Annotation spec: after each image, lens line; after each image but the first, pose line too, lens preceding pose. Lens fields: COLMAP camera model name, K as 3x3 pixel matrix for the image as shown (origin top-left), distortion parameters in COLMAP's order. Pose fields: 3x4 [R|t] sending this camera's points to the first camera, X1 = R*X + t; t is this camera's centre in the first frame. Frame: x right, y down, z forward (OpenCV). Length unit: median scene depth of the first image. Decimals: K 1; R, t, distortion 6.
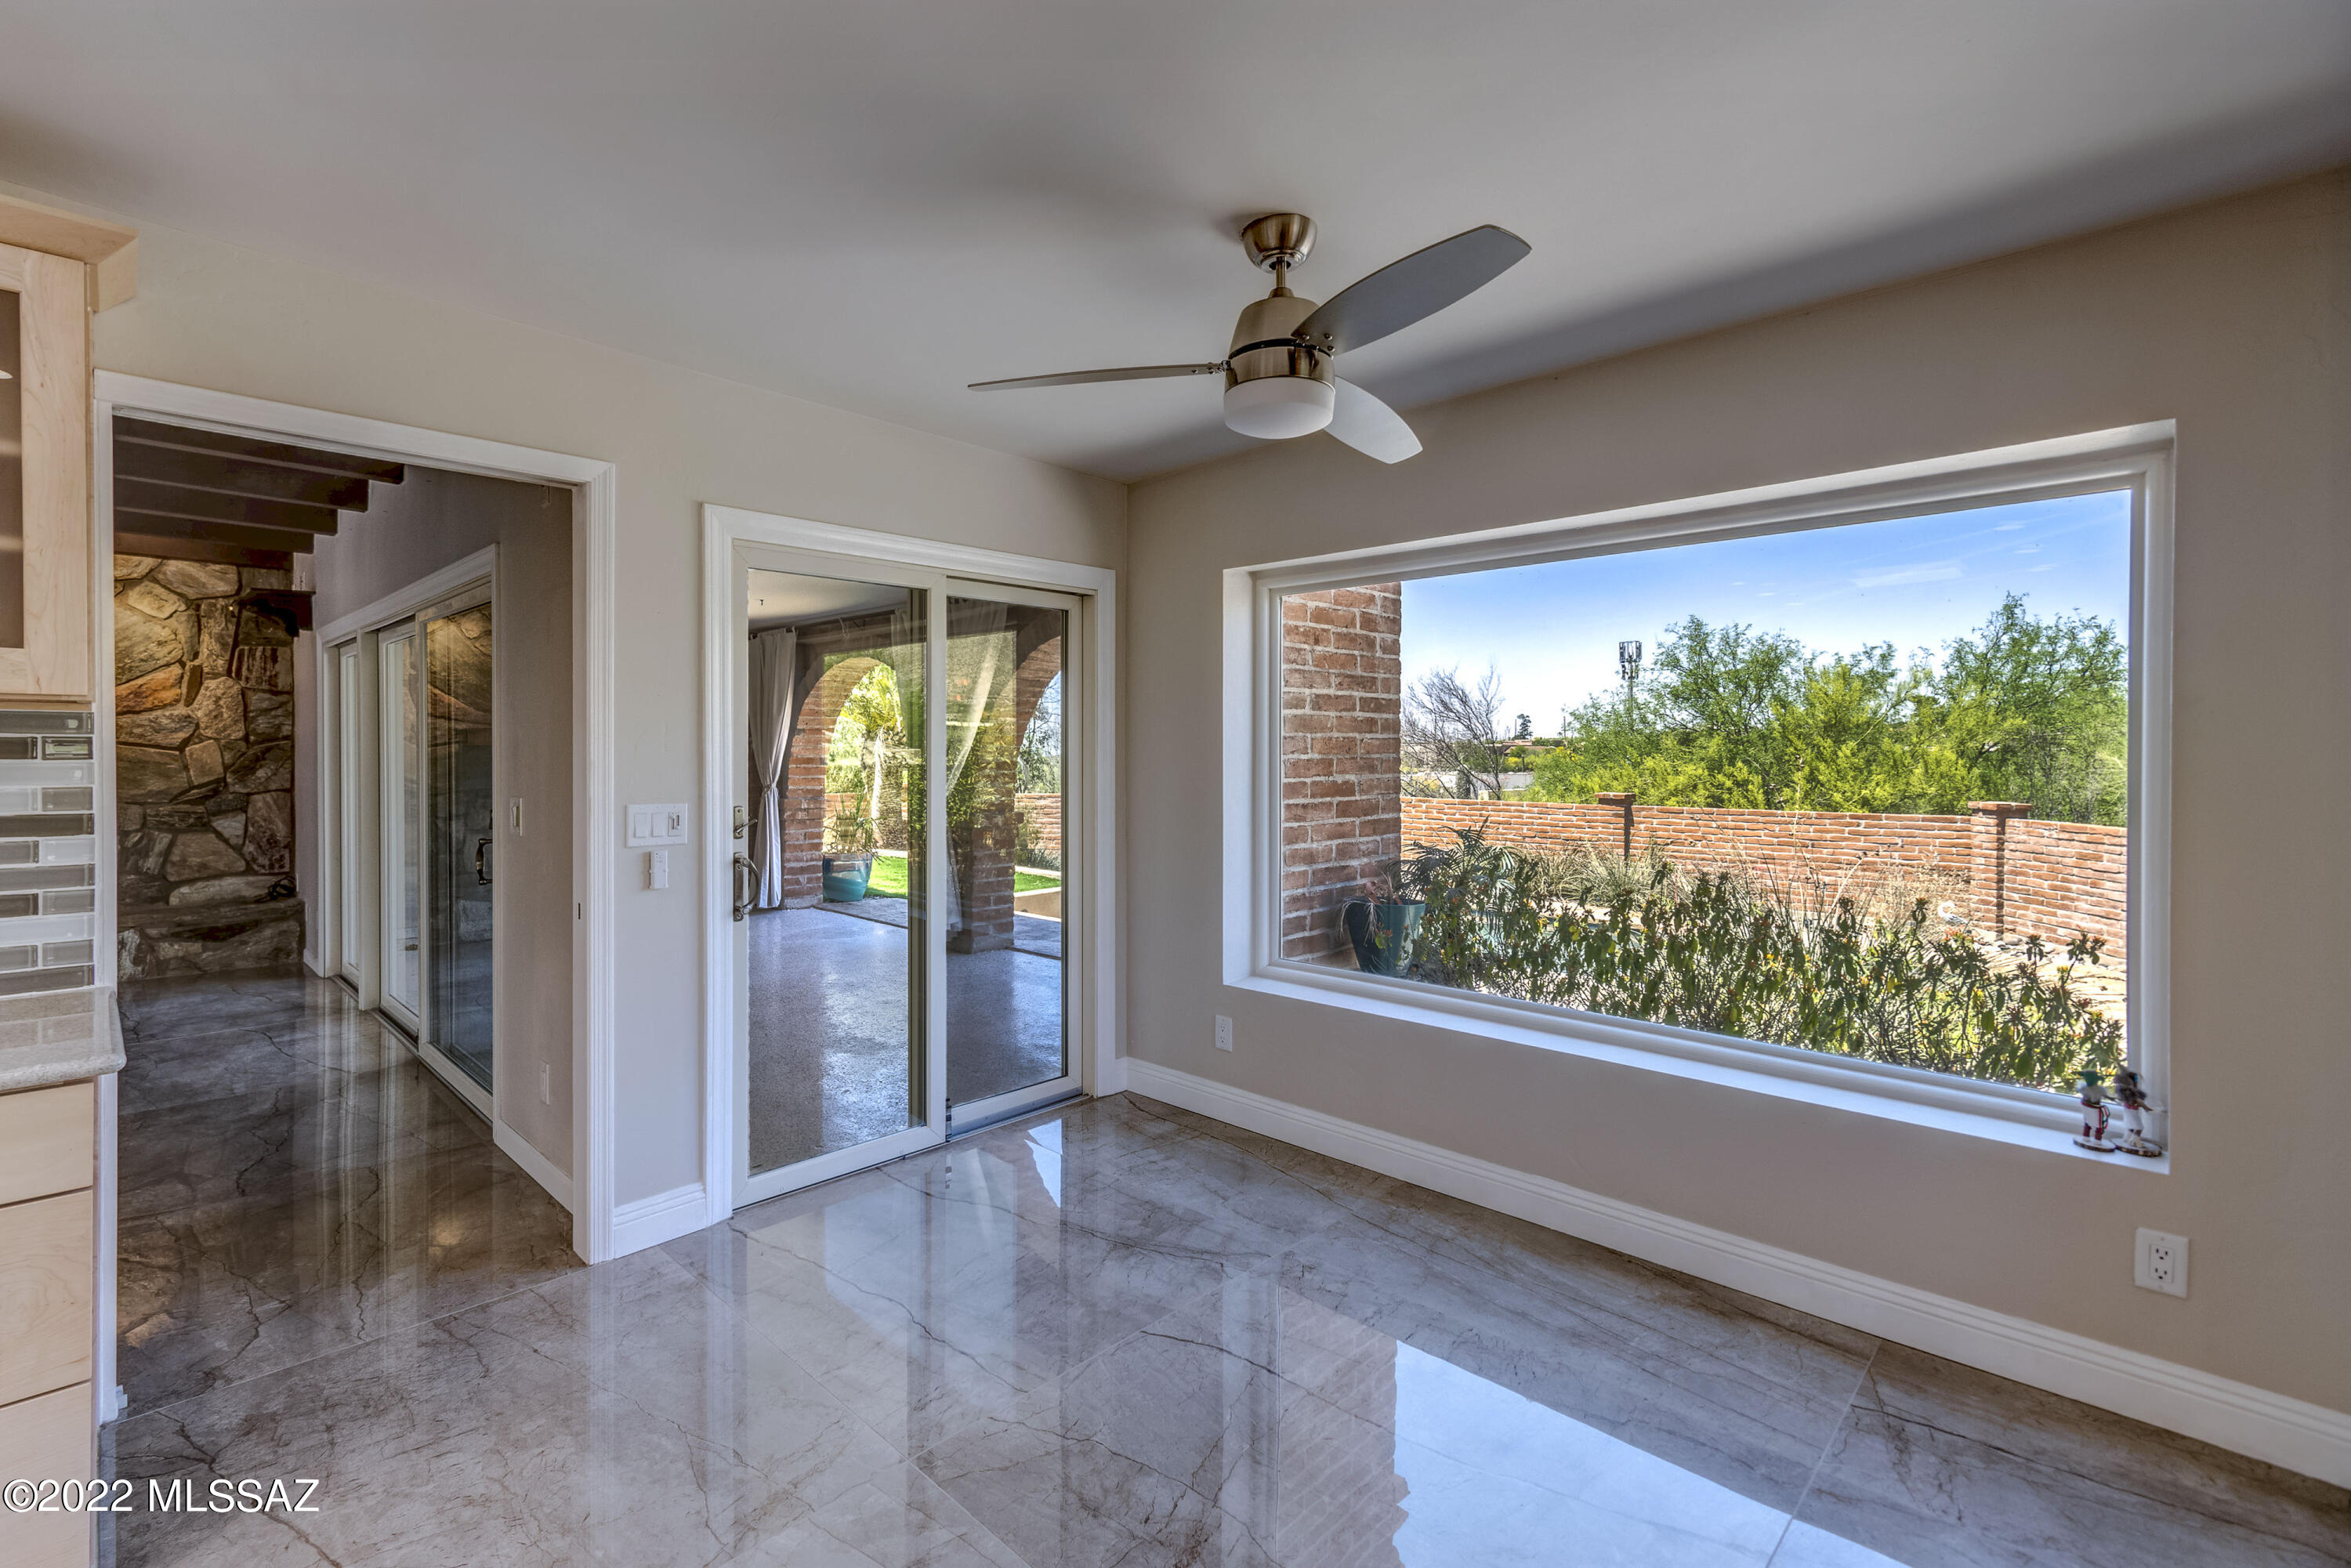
lens RADIAL K [[1045.5, 0, 1109.0], [0, 1045.5, 750.2], [0, 0, 1]] dist [0.004595, -0.002022]
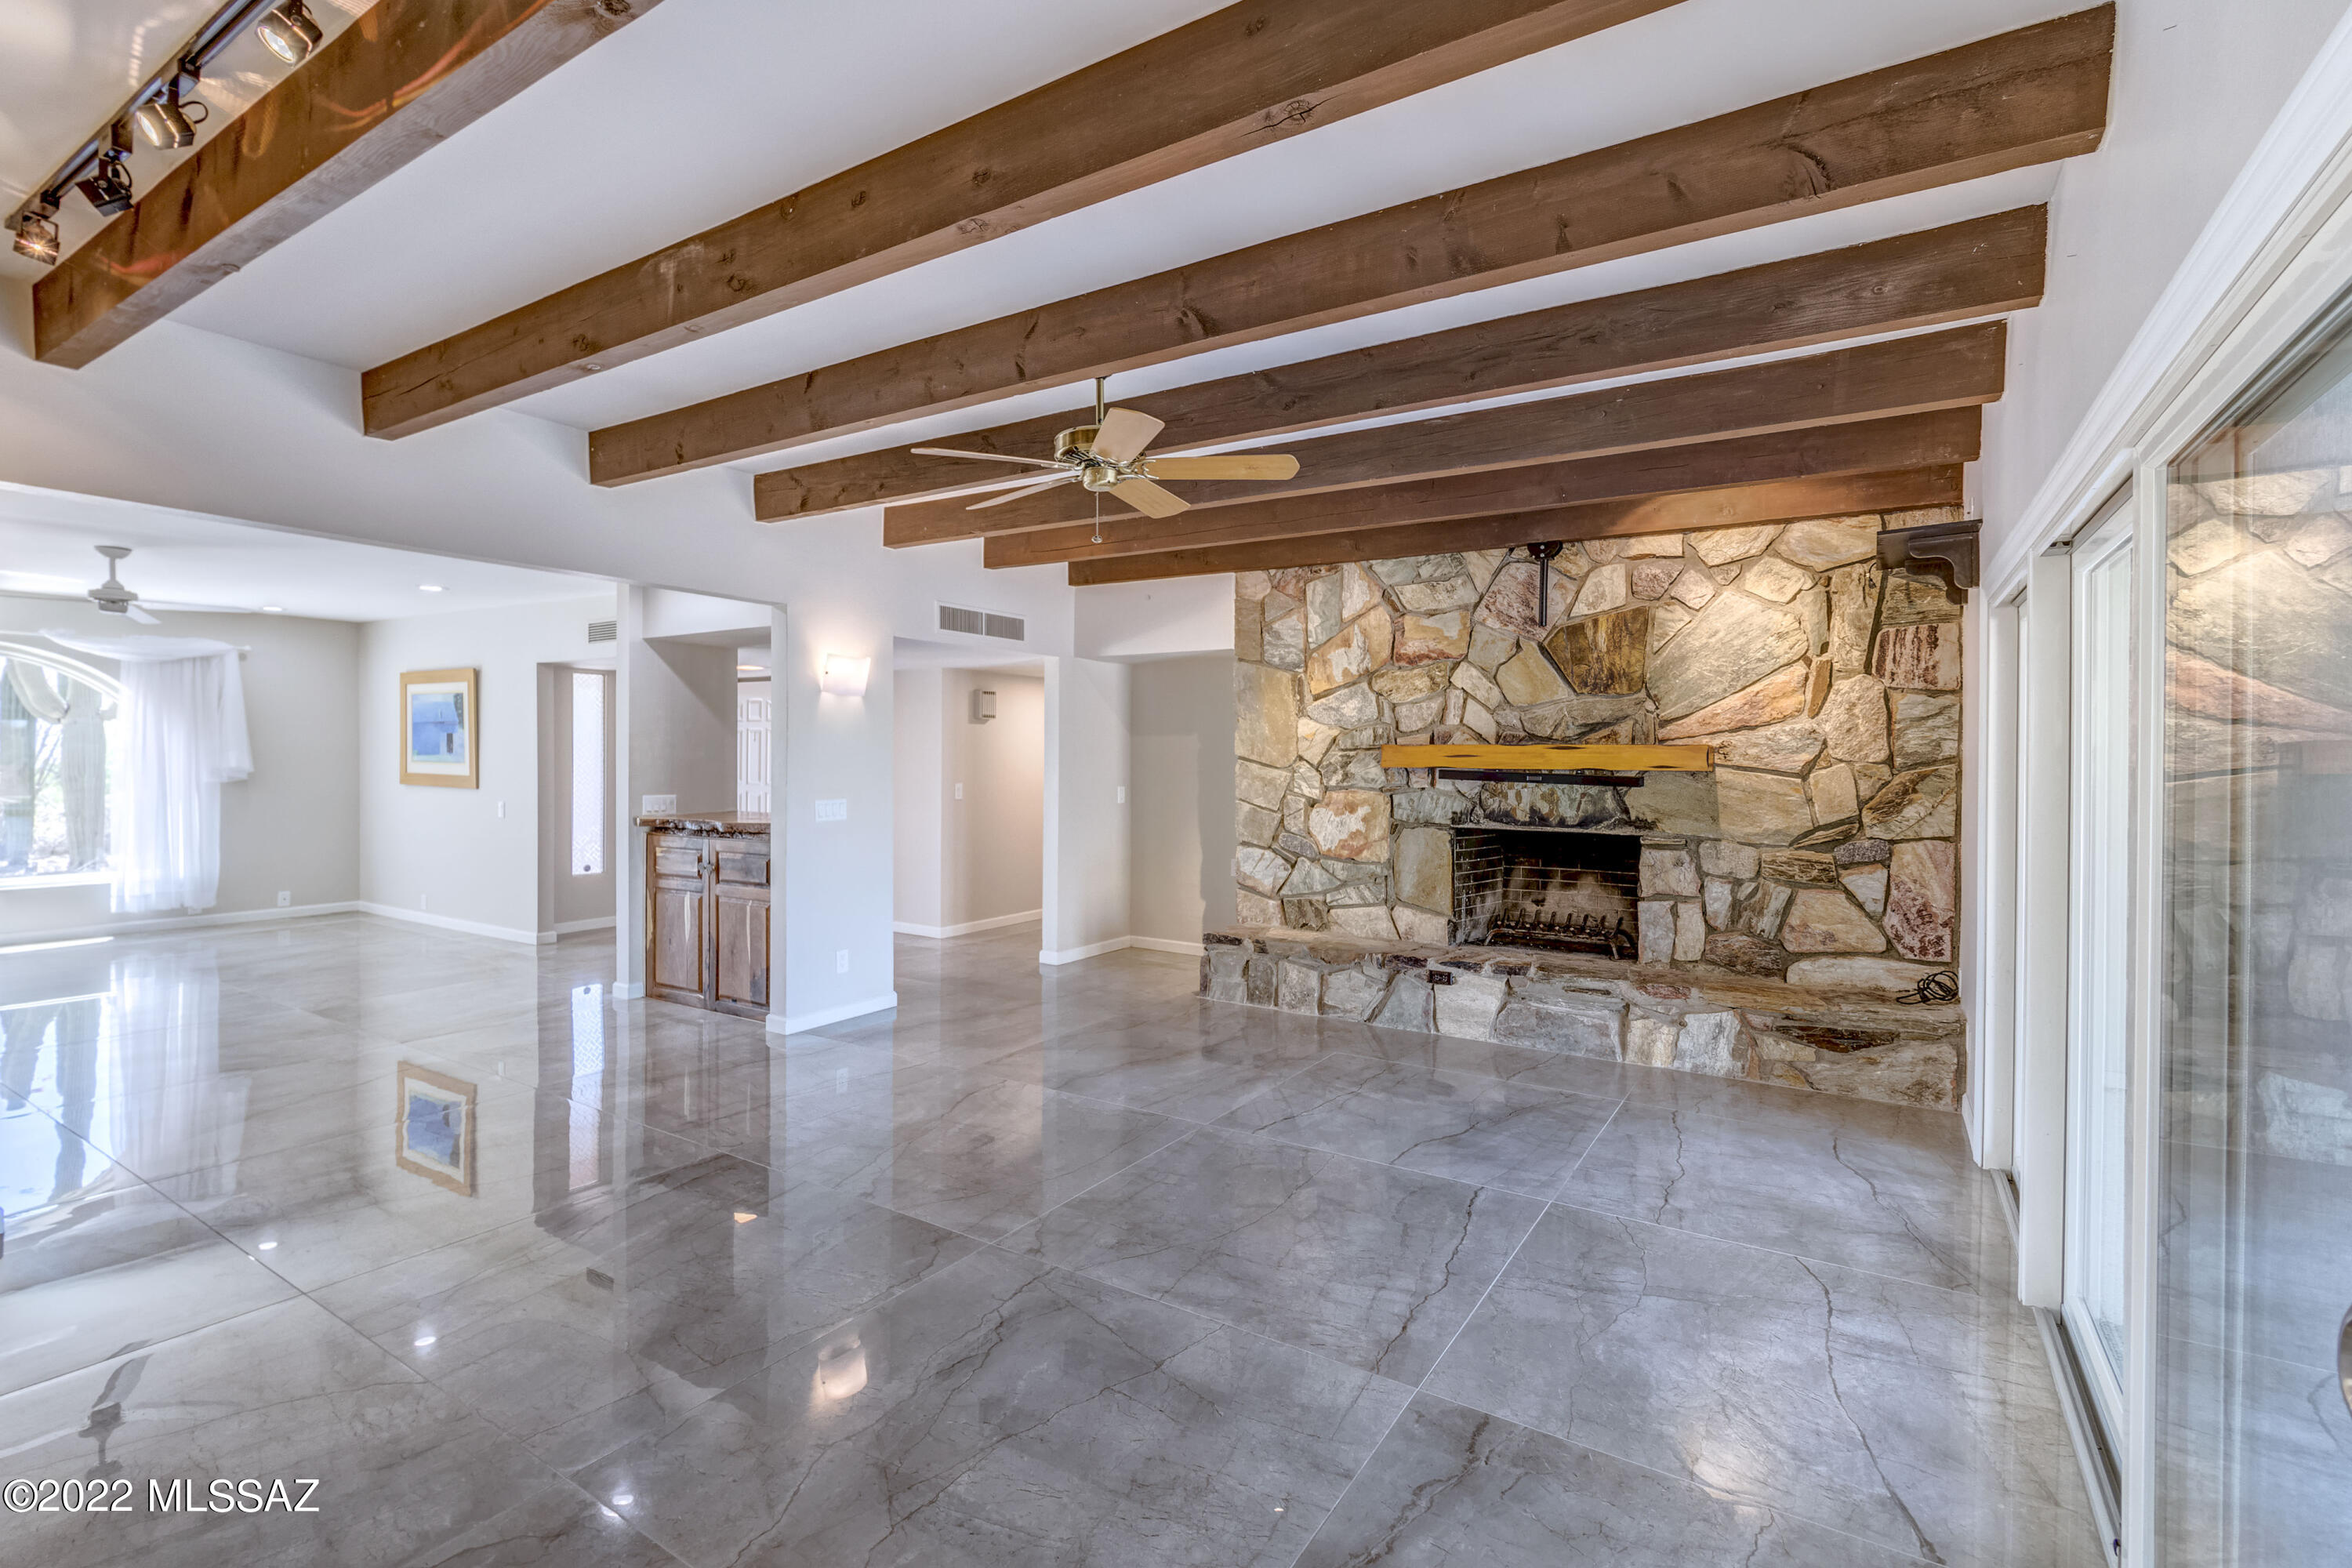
lens RADIAL K [[1046.0, 0, 1101.5], [0, 1046.0, 779.7], [0, 0, 1]] dist [0.004595, -0.002022]
pose [[0.177427, 0.010005, -0.984083, -0.242256], [-0.008854, 0.999924, 0.008570, -0.000139], [0.984094, 0.007192, 0.177502, 0.377289]]
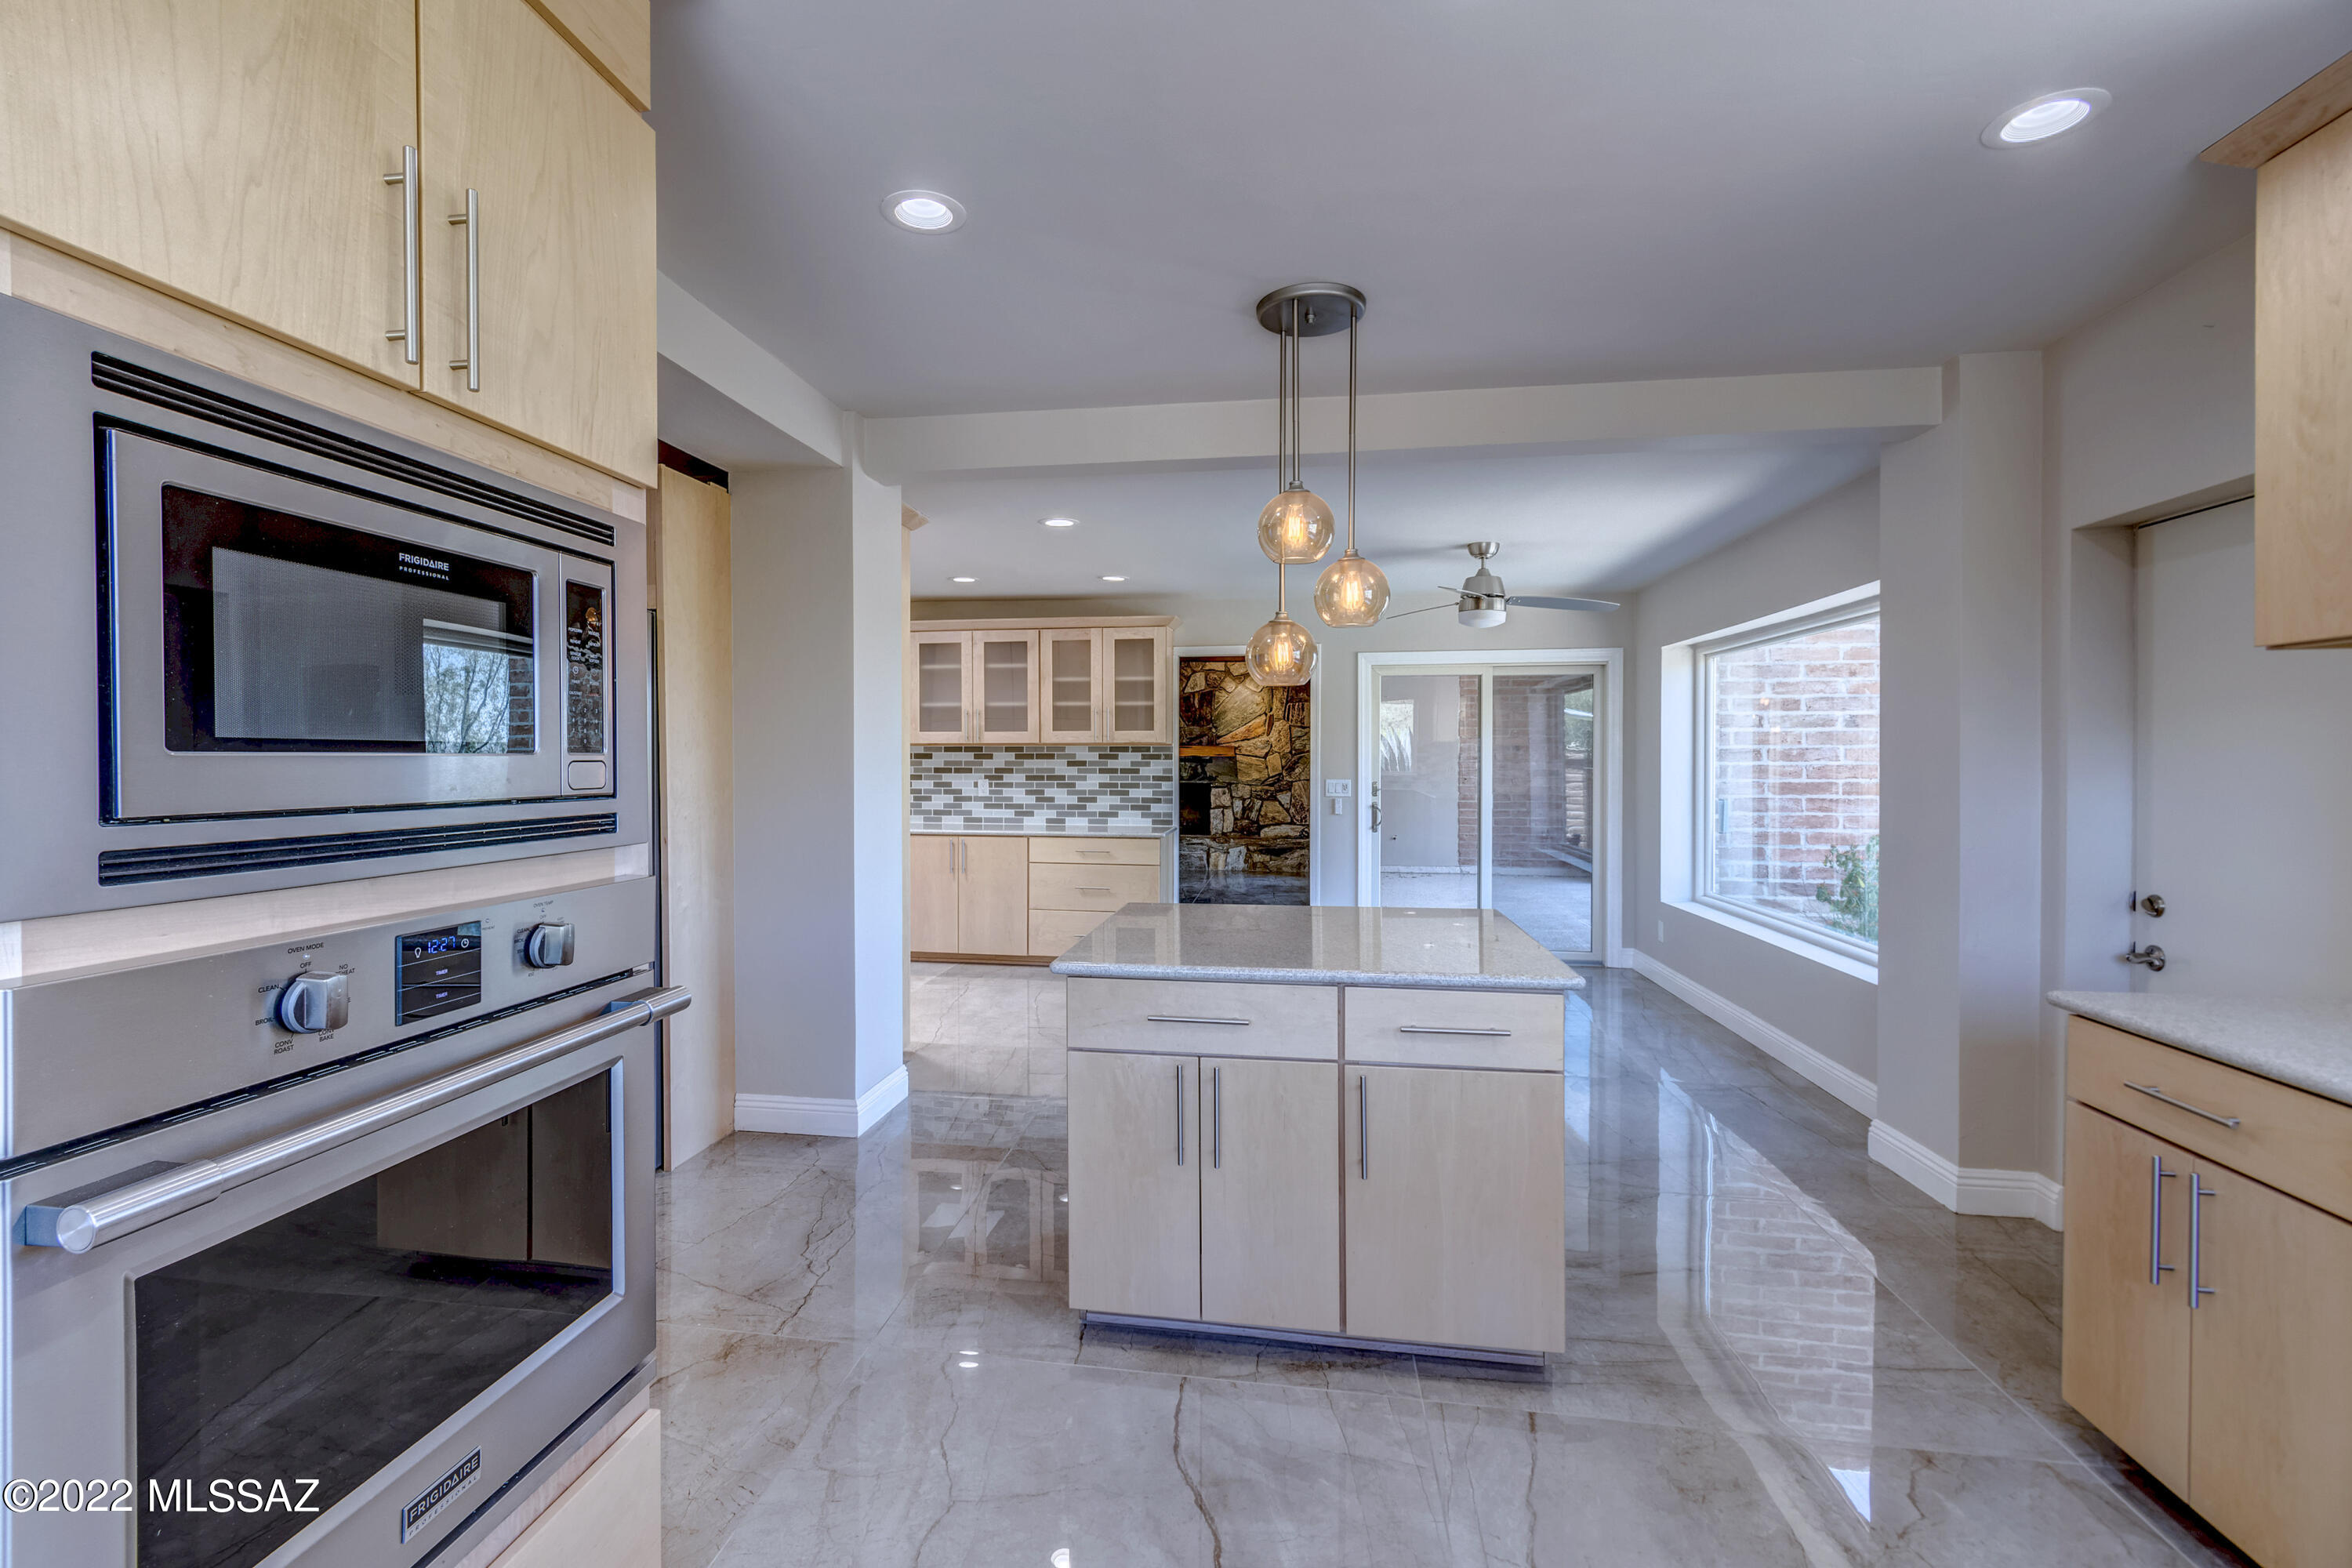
lens RADIAL K [[1046.0, 0, 1192.1], [0, 1046.0, 769.2], [0, 0, 1]] dist [0.004595, -0.002022]
pose [[0.639497, 0.007936, -0.768752, 0.535647], [-0.001185, 0.999956, 0.009338, 0.001821], [0.768793, -0.005061, 0.639478, -0.360849]]
